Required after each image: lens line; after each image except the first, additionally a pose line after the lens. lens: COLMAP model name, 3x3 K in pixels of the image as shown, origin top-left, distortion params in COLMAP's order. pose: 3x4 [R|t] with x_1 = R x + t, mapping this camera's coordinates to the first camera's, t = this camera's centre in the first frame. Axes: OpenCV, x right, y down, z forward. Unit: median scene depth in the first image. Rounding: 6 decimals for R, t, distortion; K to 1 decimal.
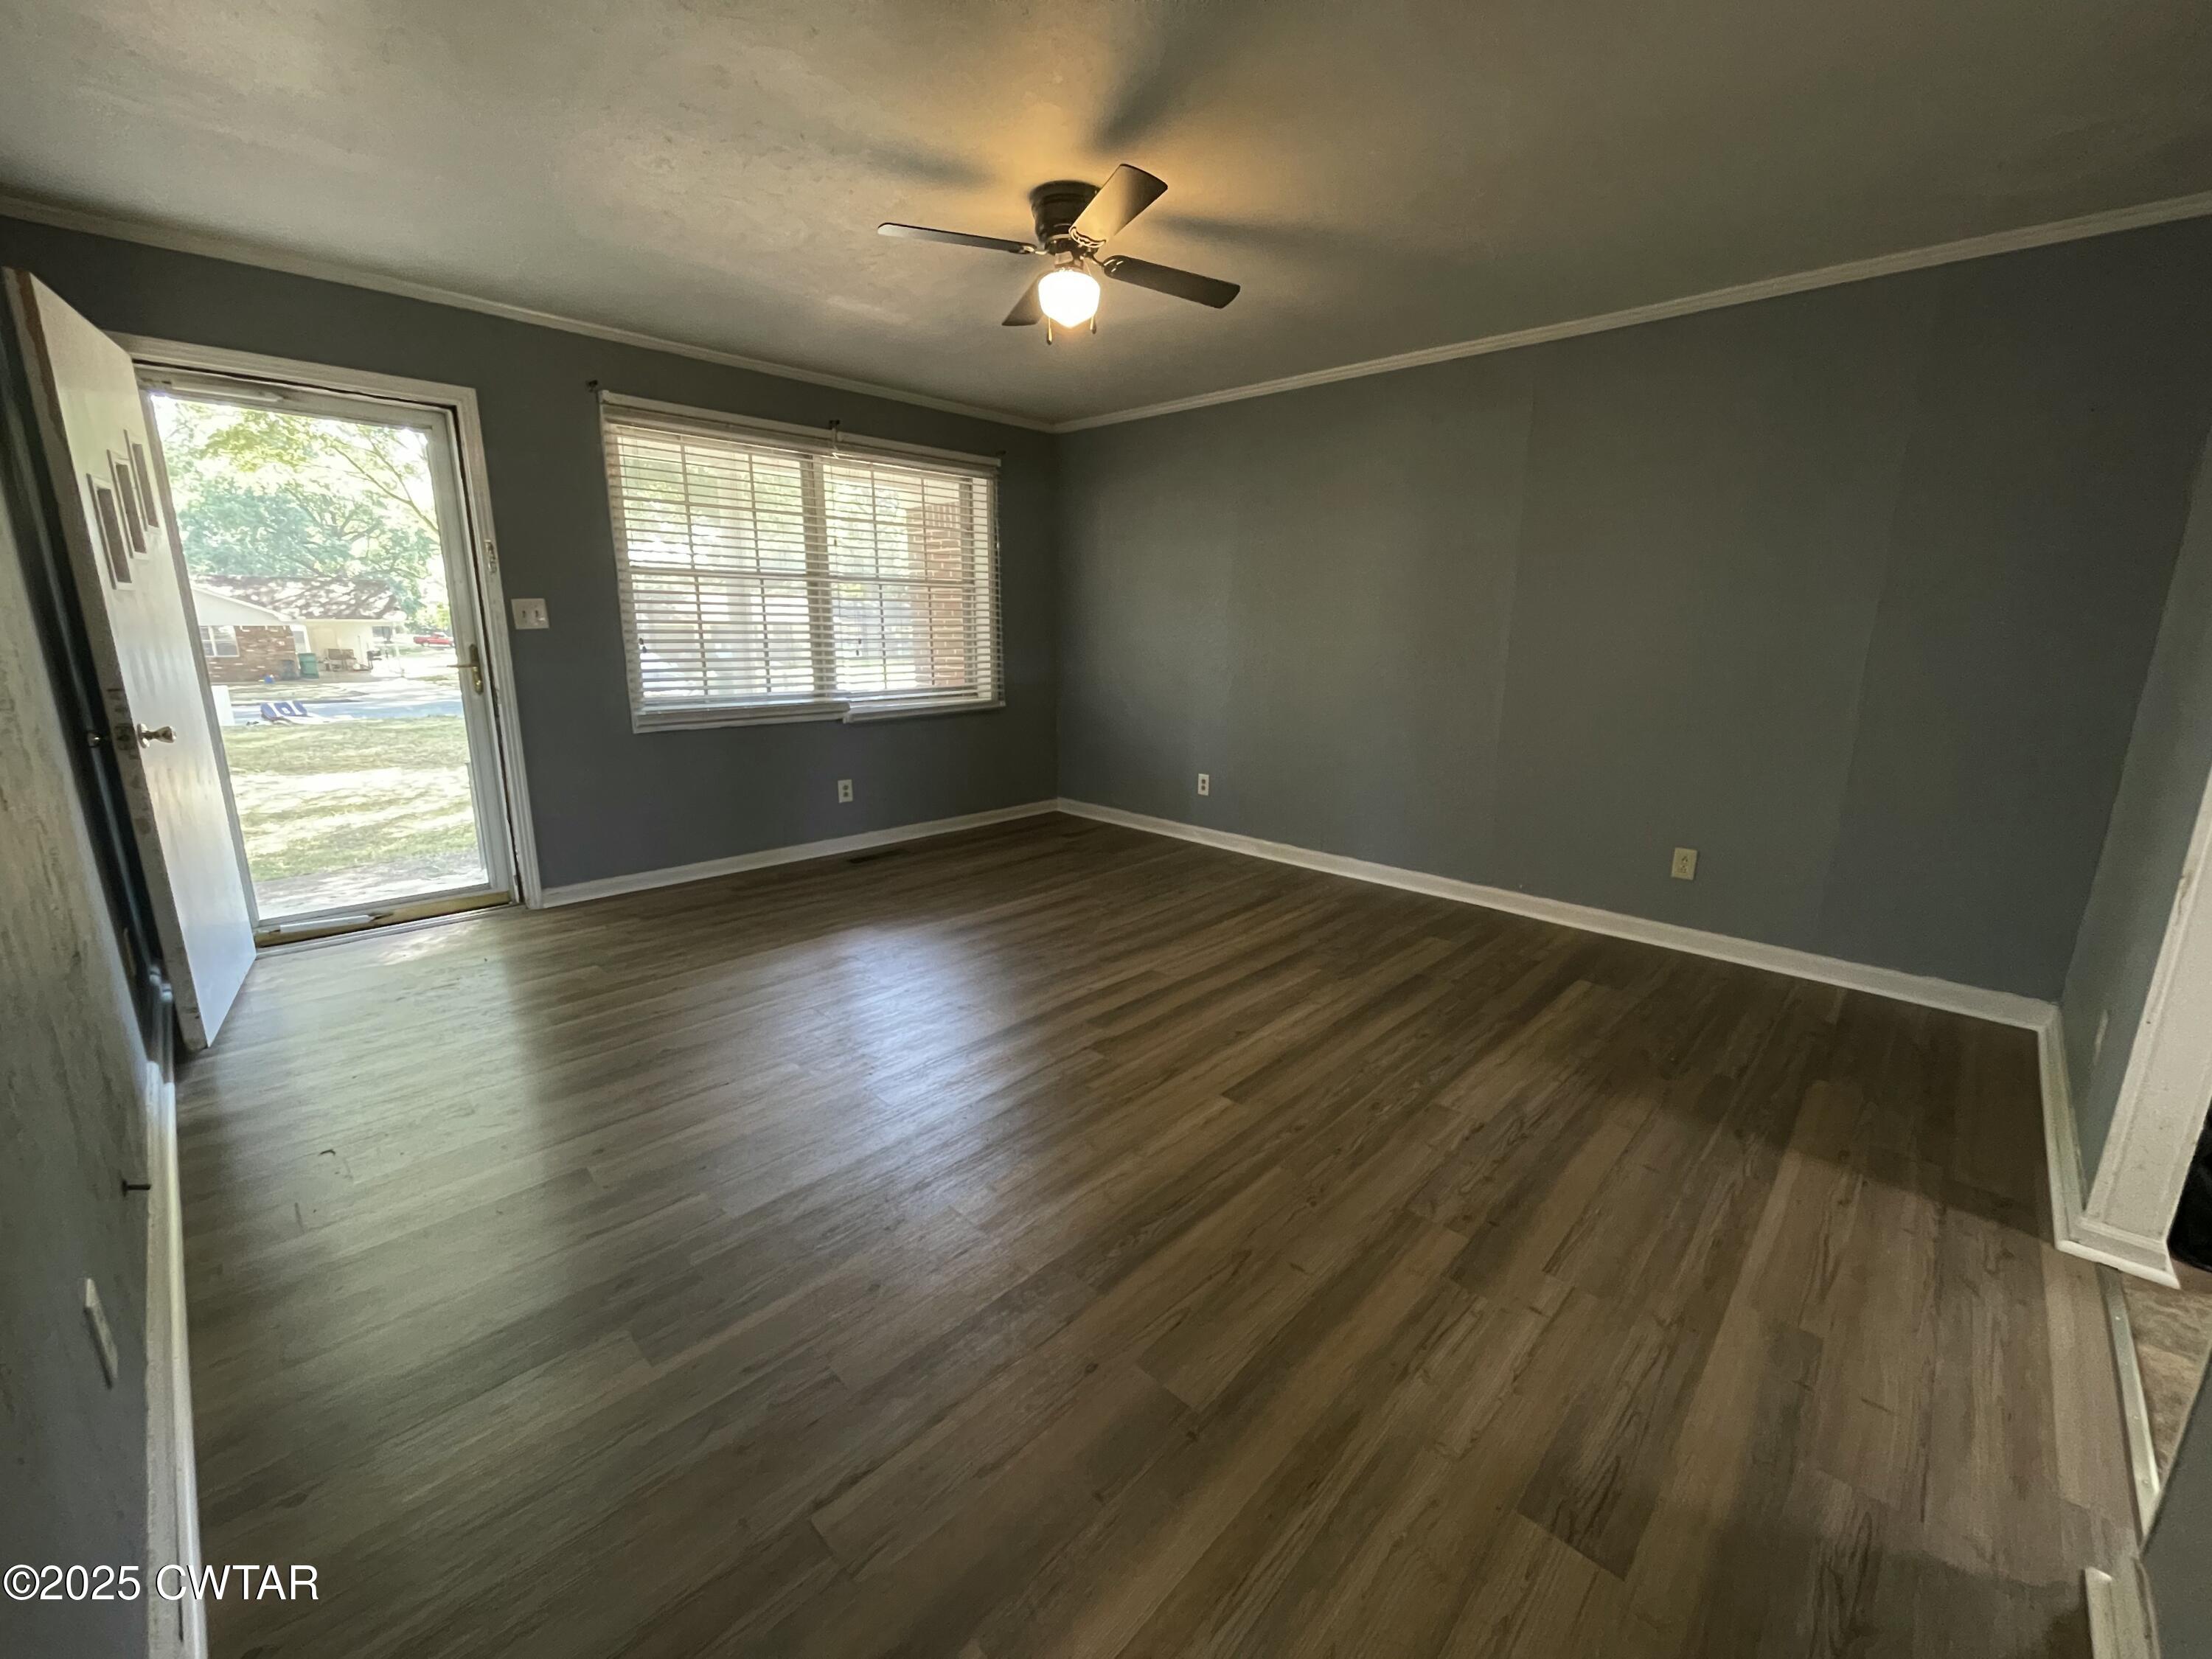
lens RADIAL K [[887.8, 0, 1124.0], [0, 887.8, 827.0], [0, 0, 1]] dist [-0.001004, -0.000690]
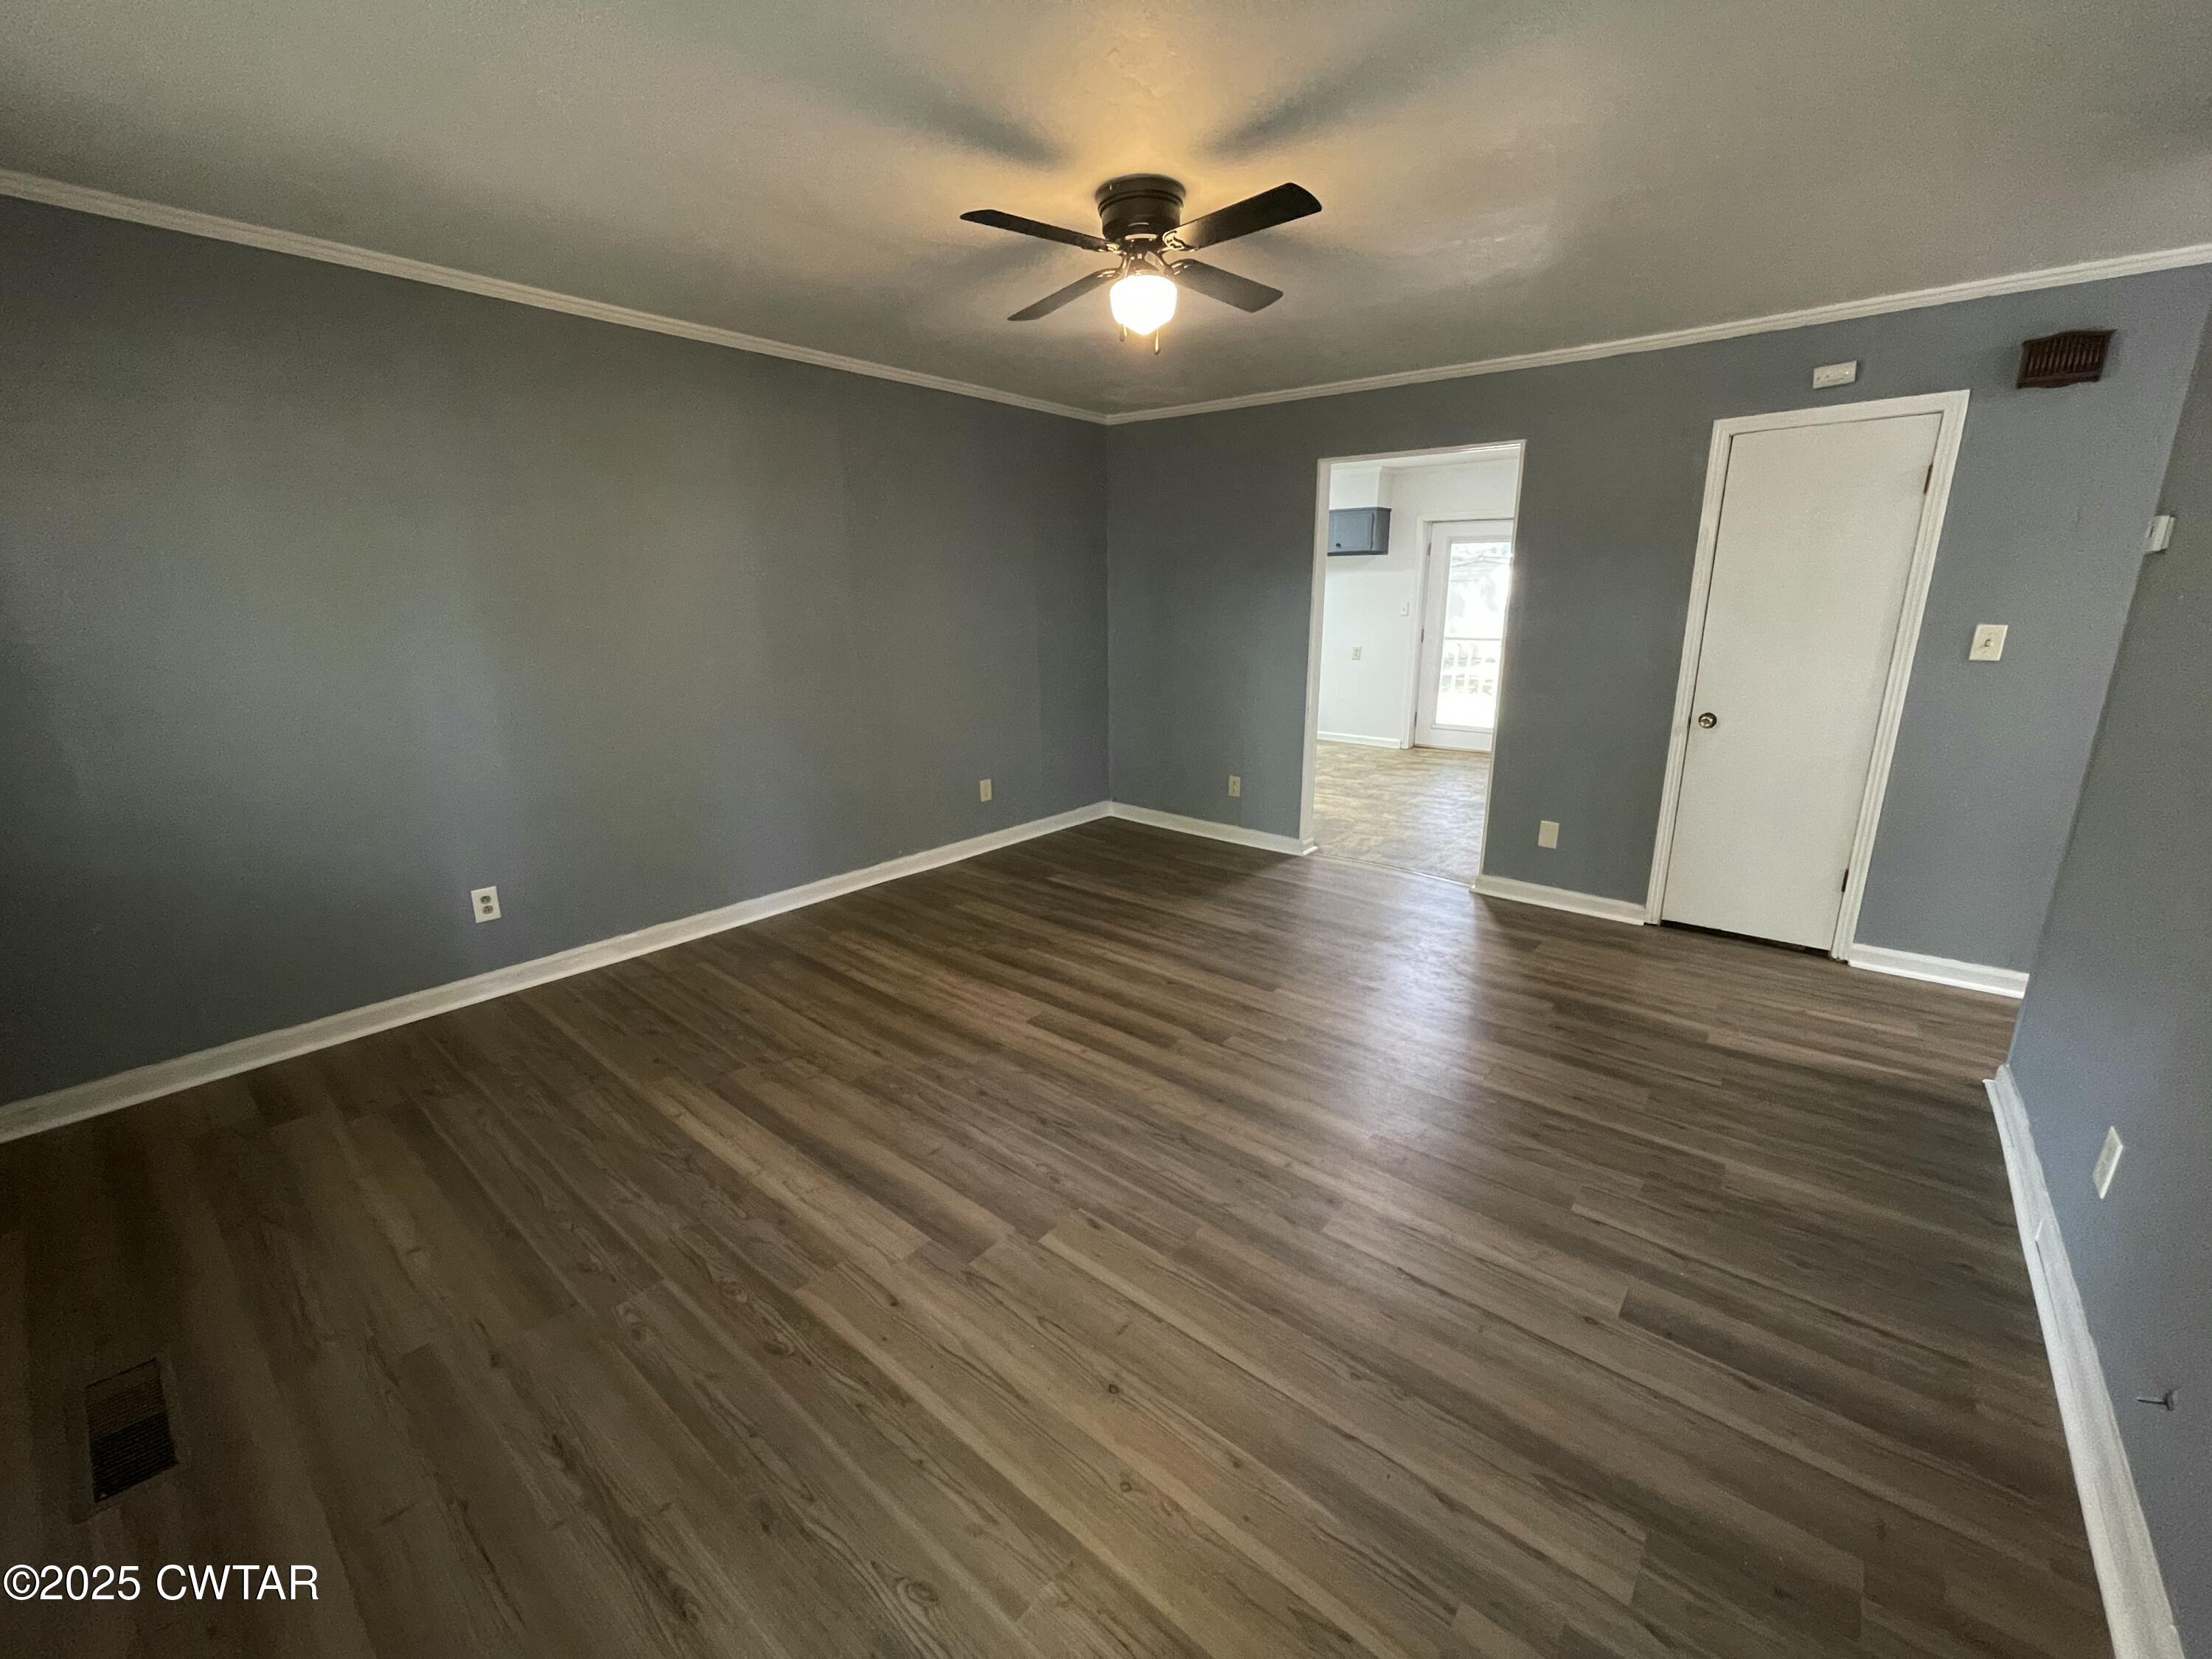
lens RADIAL K [[887.8, 0, 1111.1], [0, 887.8, 820.3], [0, 0, 1]] dist [-0.001004, -0.000690]
pose [[-0.066017, -0.258170, 0.963841, -0.726109], [0.227350, 0.936649, 0.266458, -0.234351], [-0.971573, 0.236720, -0.003140, 0.774918]]
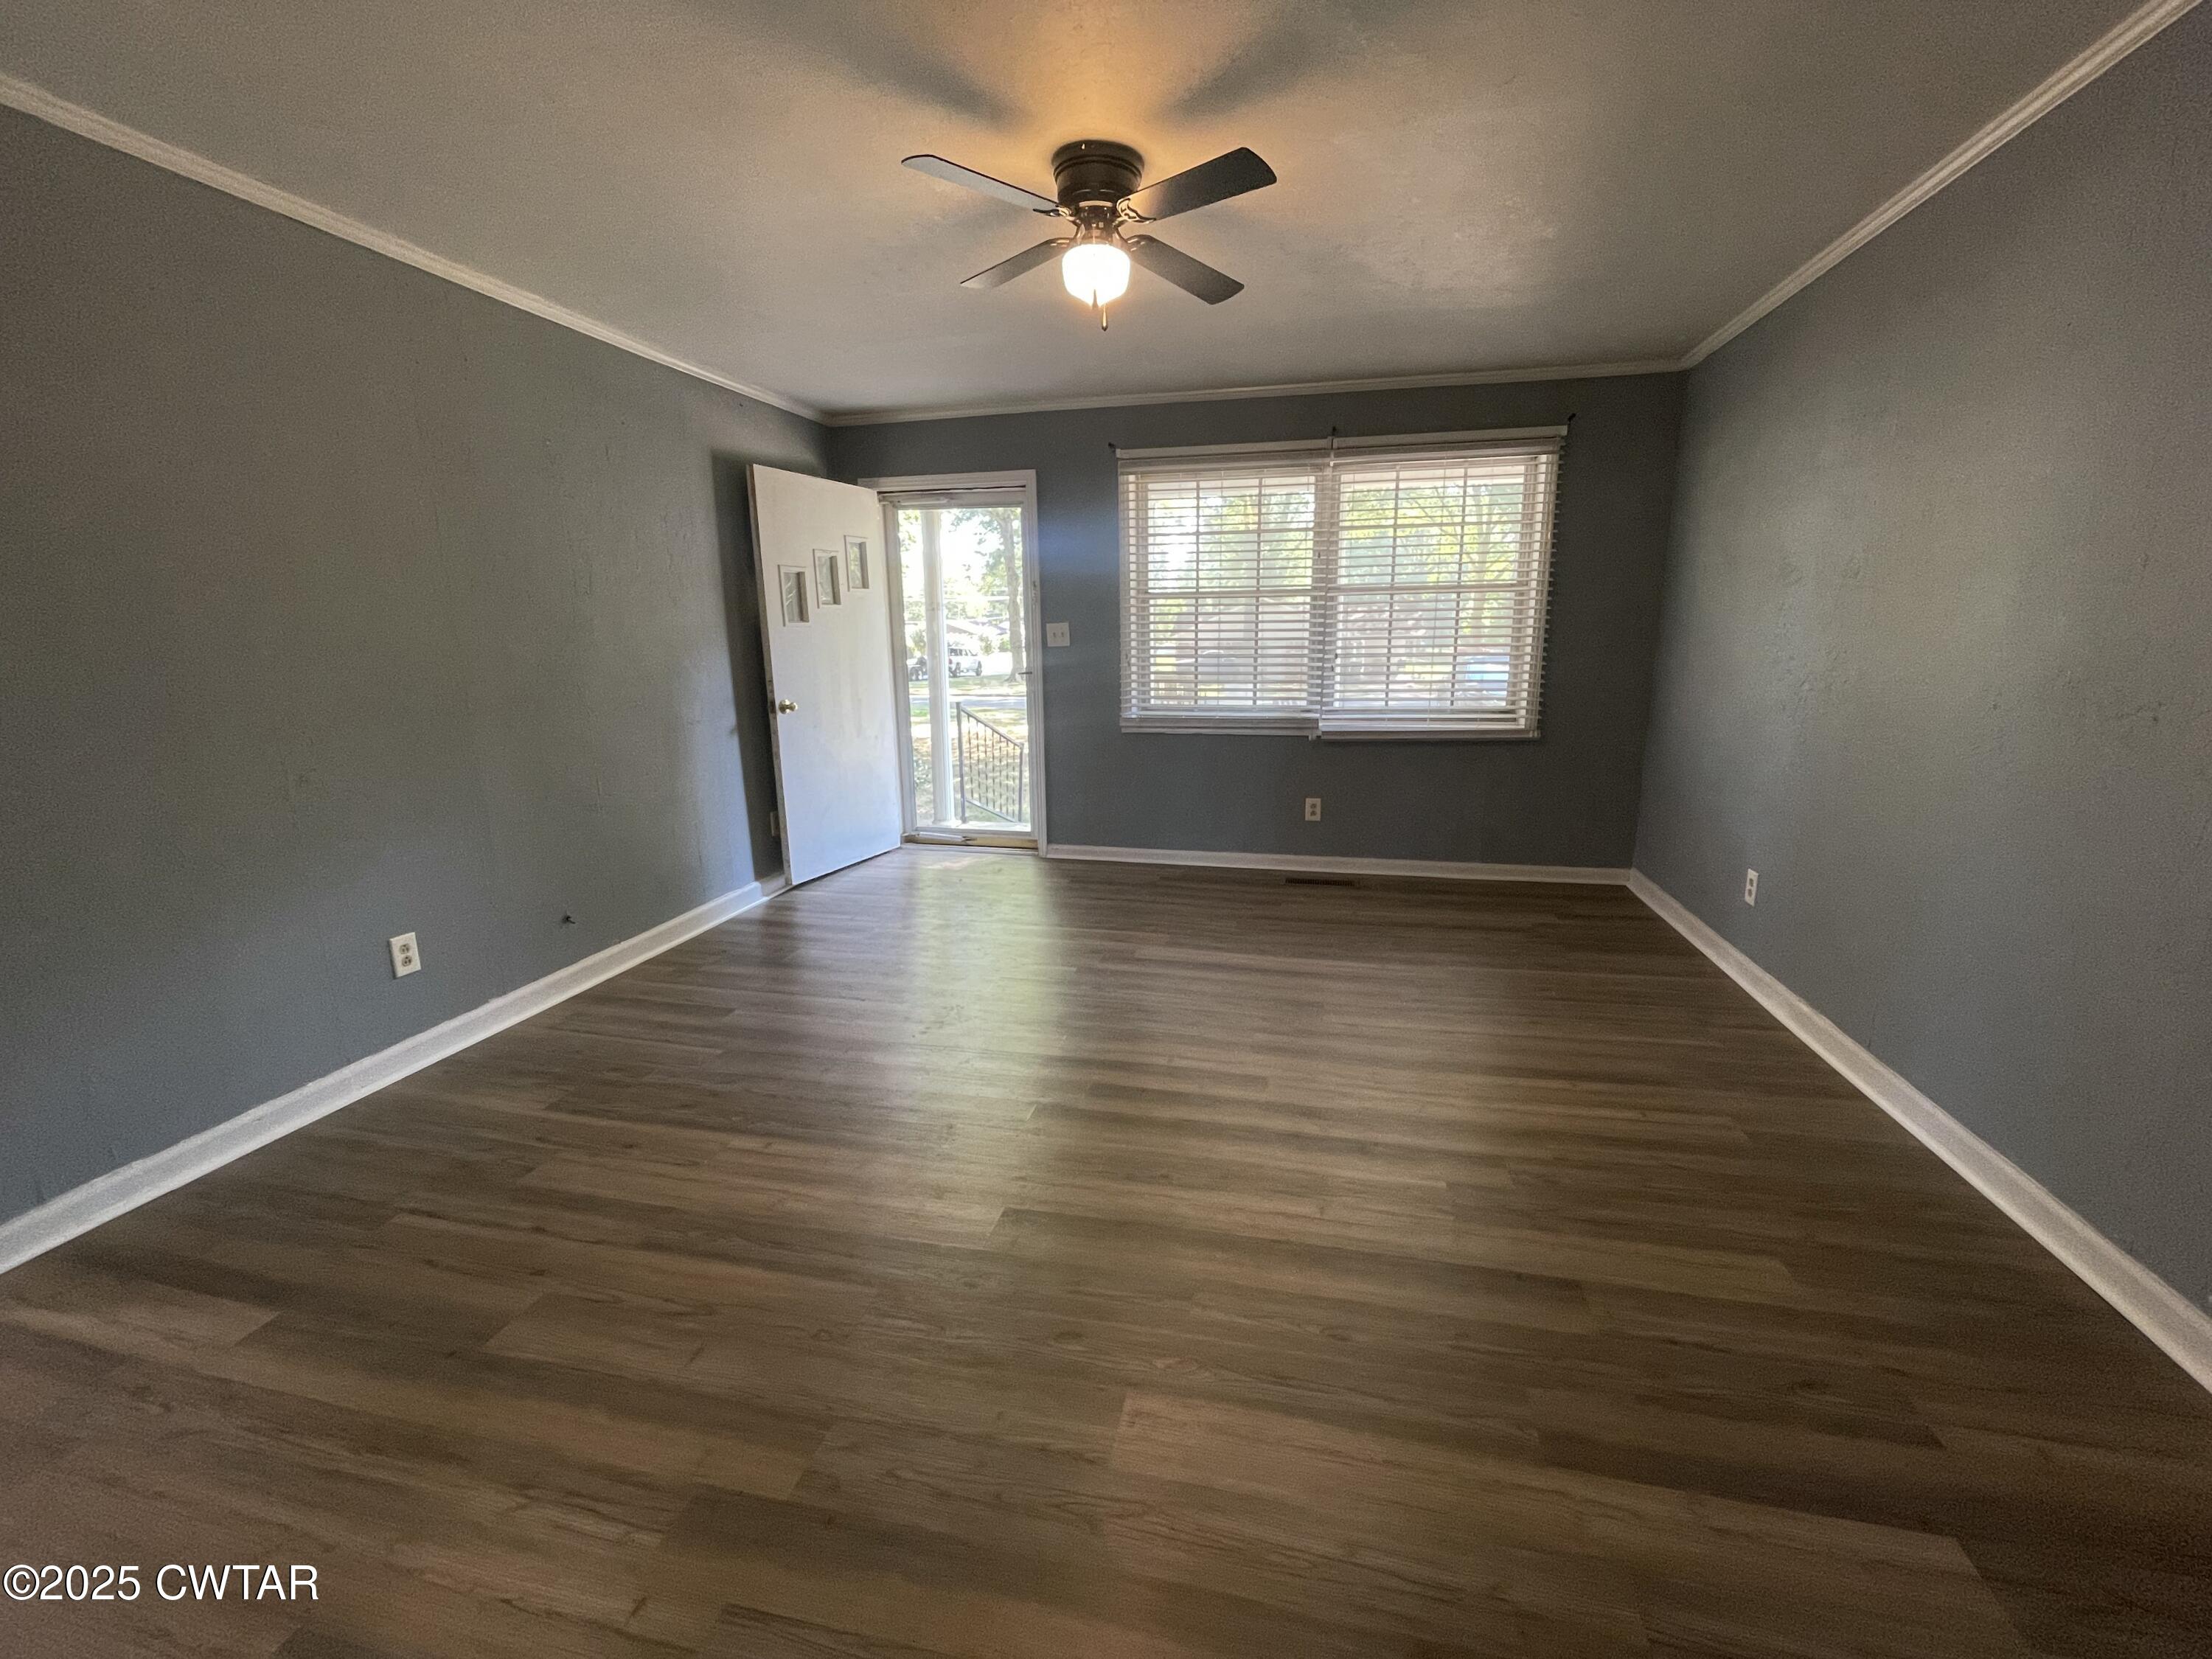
lens RADIAL K [[887.8, 0, 1120.5], [0, 887.8, 830.1], [0, 0, 1]] dist [-0.001004, -0.000690]
pose [[0.513946, 0.168316, -0.841147, 0.524698], [-0.177396, 0.980219, 0.087754, -0.087489], [0.839279, 0.104116, 0.533639, 0.401555]]
